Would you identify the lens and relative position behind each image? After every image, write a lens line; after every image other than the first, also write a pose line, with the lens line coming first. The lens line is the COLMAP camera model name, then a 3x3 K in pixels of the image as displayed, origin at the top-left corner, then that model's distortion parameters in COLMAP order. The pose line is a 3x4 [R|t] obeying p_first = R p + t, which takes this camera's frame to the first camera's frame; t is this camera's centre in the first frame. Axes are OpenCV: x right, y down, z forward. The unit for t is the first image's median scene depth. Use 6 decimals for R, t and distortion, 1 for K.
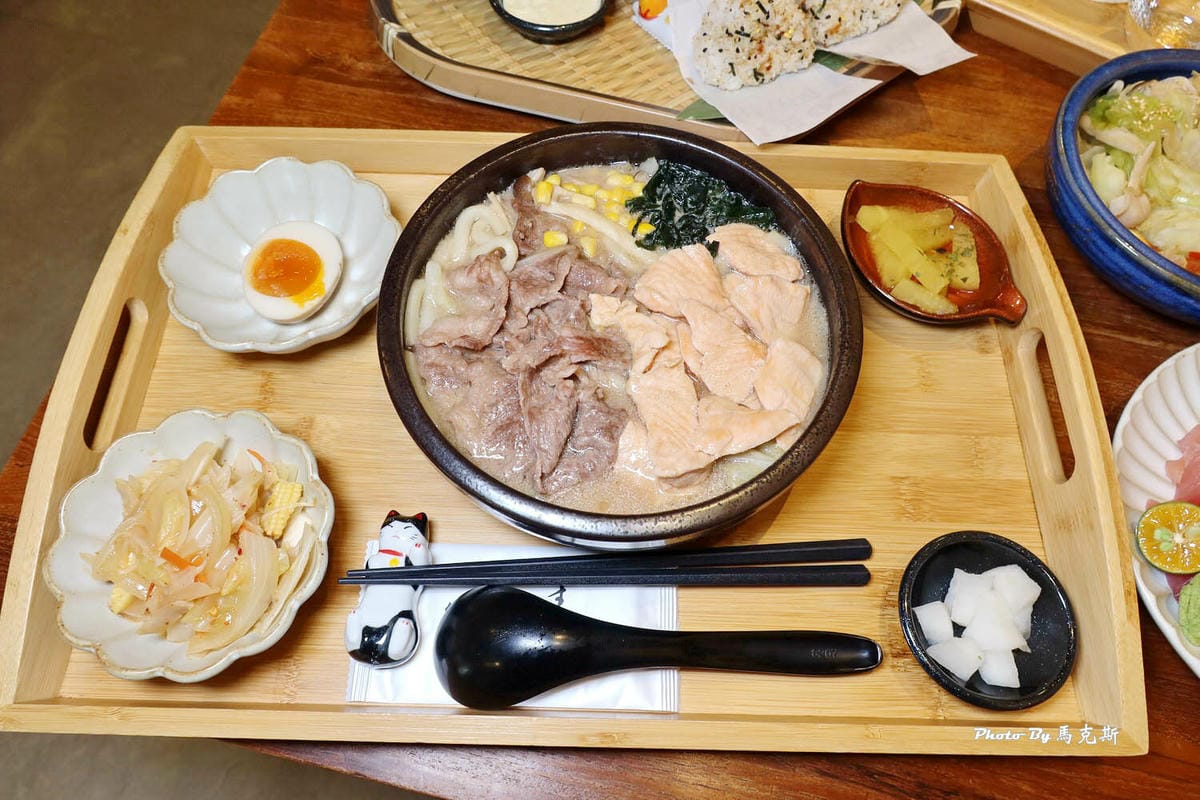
lens RADIAL K [[804.0, 0, 595.1], [0, 804.0, 394.6], [0, 0, 1]] dist [-0.011965, -0.006953]
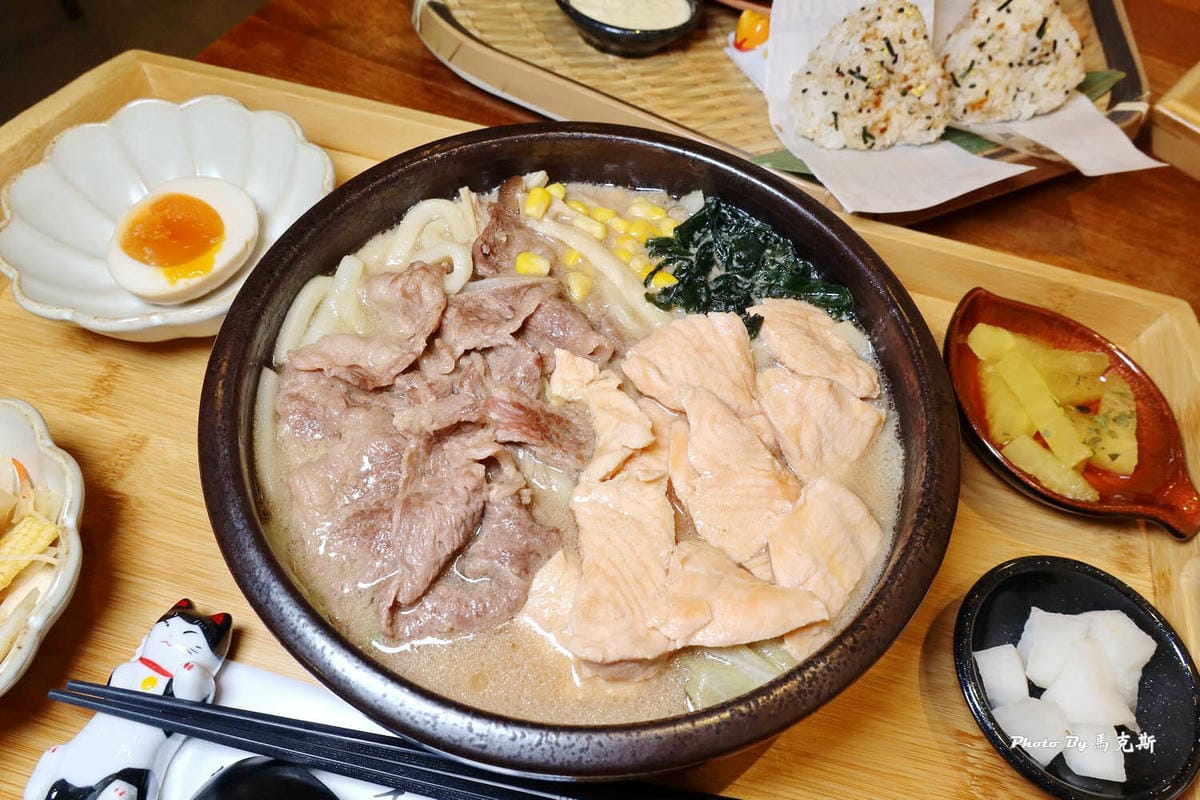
lens RADIAL K [[804.0, 0, 602.9], [0, 804.0, 397.4], [0, 0, 1]] dist [-0.011965, -0.006953]
pose [[0.972593, 0.220237, -0.074559, 0.082703], [-0.227840, 0.966691, -0.116612, -0.014928], [0.046393, 0.130403, 0.990375, 0.314395]]
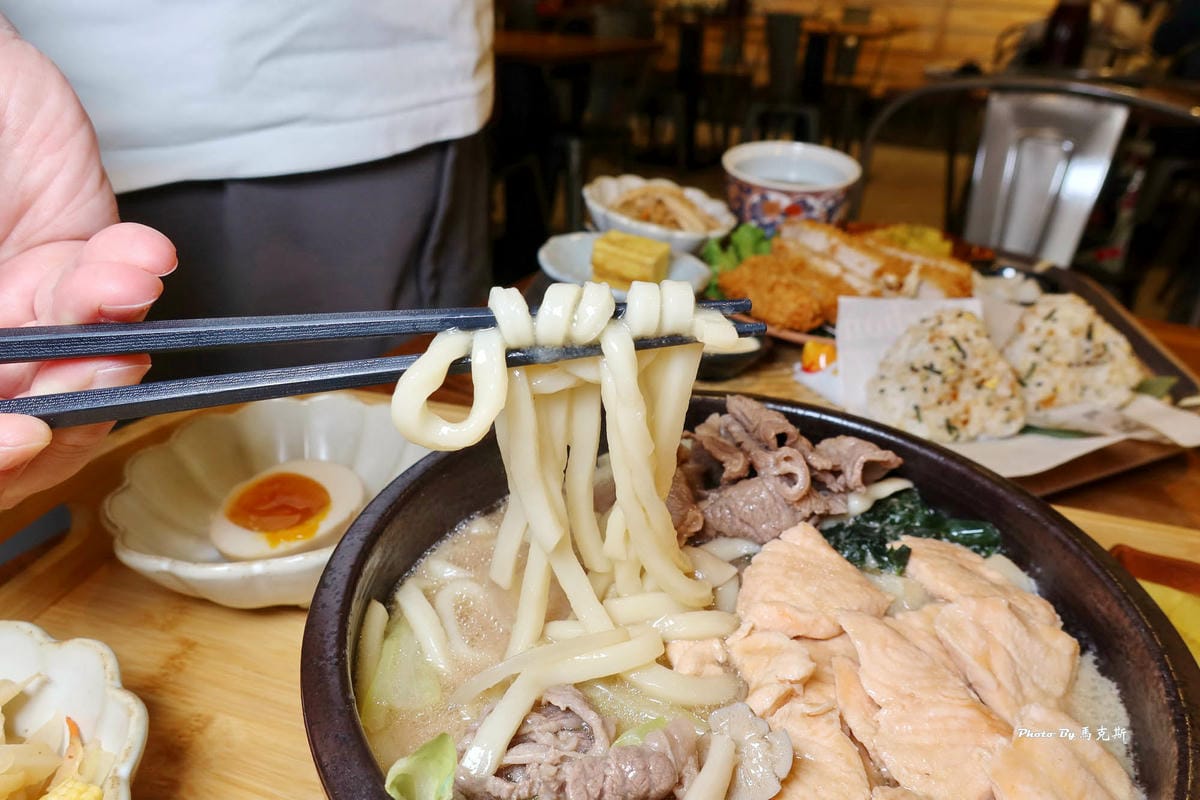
lens RADIAL K [[804.0, 0, 610.3], [0, 804.0, 400.0], [0, 0, 1]] dist [-0.011965, -0.006953]
pose [[0.973641, 0.116828, -0.195893, 0.035092], [-0.210194, 0.793037, -0.571762, 0.113814], [0.088552, 0.597866, 0.796690, 0.392096]]
